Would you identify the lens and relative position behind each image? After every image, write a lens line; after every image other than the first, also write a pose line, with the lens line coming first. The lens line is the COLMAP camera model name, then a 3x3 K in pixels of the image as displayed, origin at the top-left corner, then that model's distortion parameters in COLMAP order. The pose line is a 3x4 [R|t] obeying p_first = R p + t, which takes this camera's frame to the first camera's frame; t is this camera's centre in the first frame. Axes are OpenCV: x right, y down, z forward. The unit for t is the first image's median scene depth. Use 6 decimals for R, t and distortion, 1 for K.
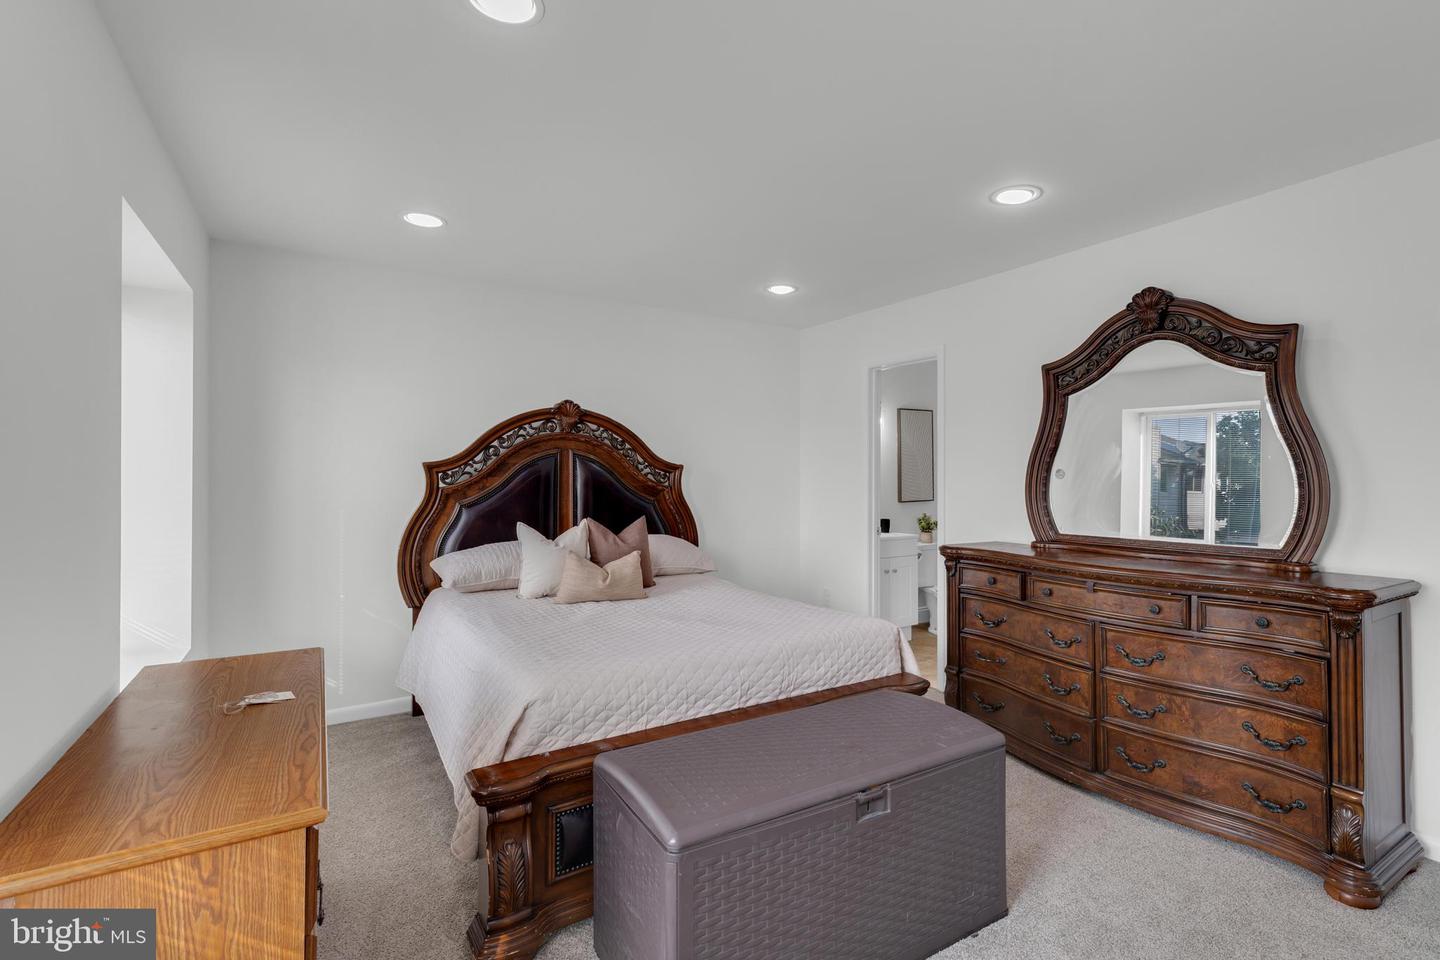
lens RADIAL K [[670.8, 0, 766.1], [0, 670.8, 475.8], [0, 0, 1]] dist [0.002440, 0.000249]
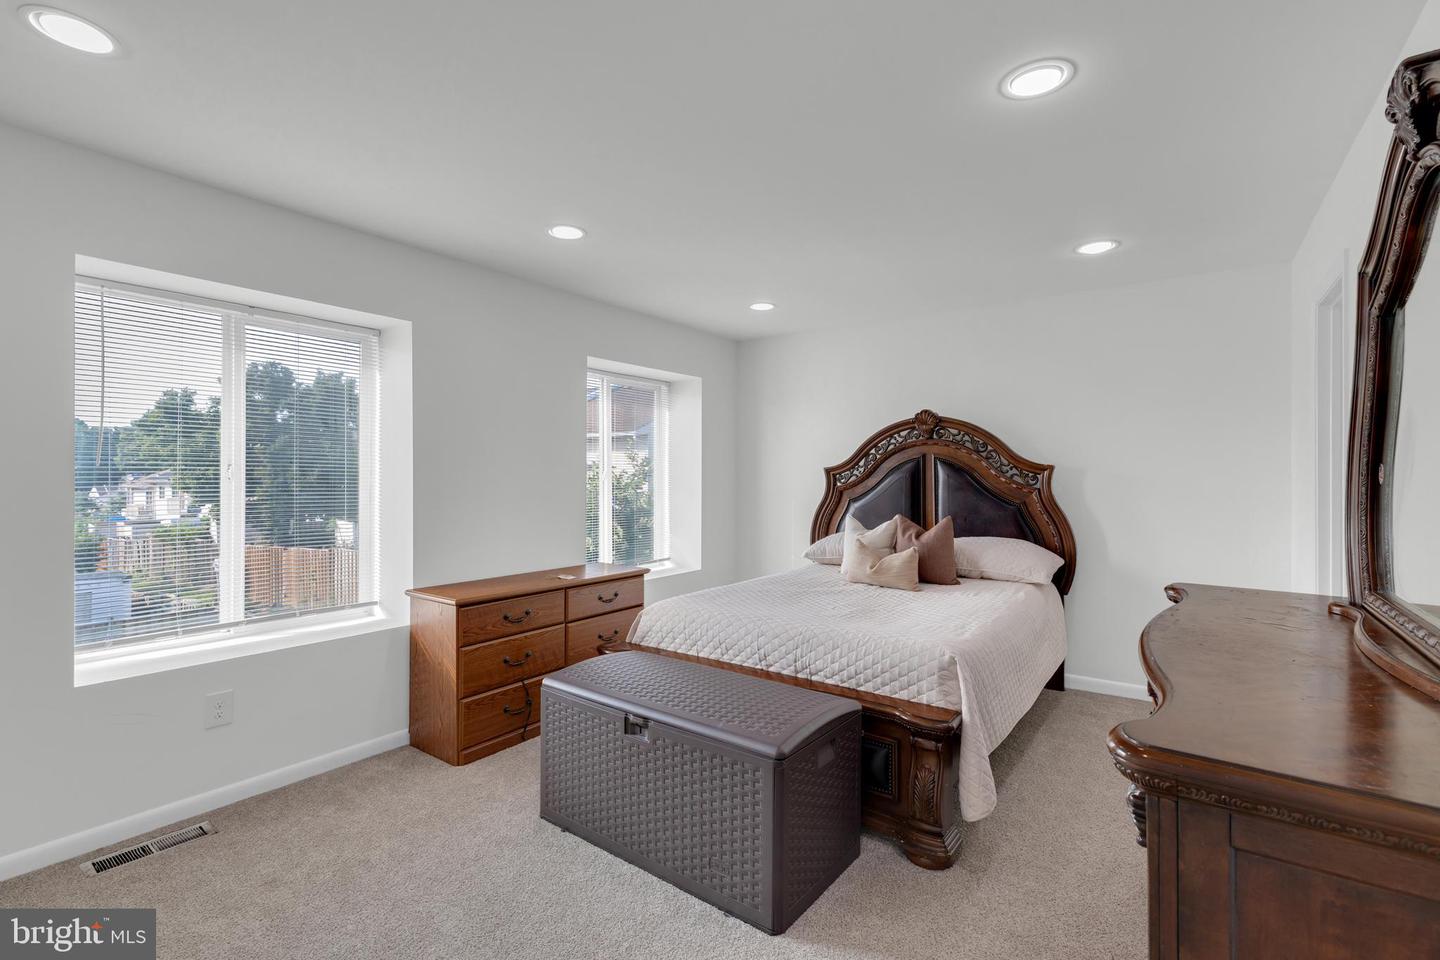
lens RADIAL K [[644.0, 0, 690.0], [0, 644.0, 478.0], [0, 0, 1]] dist [0.002382, 0.000262]
pose [[0.335350, 0.010071, -0.942040, 0.595998], [0.004234, 0.999917, 0.012198, -0.013972], [0.942084, -0.008079, 0.335280, 0.270410]]
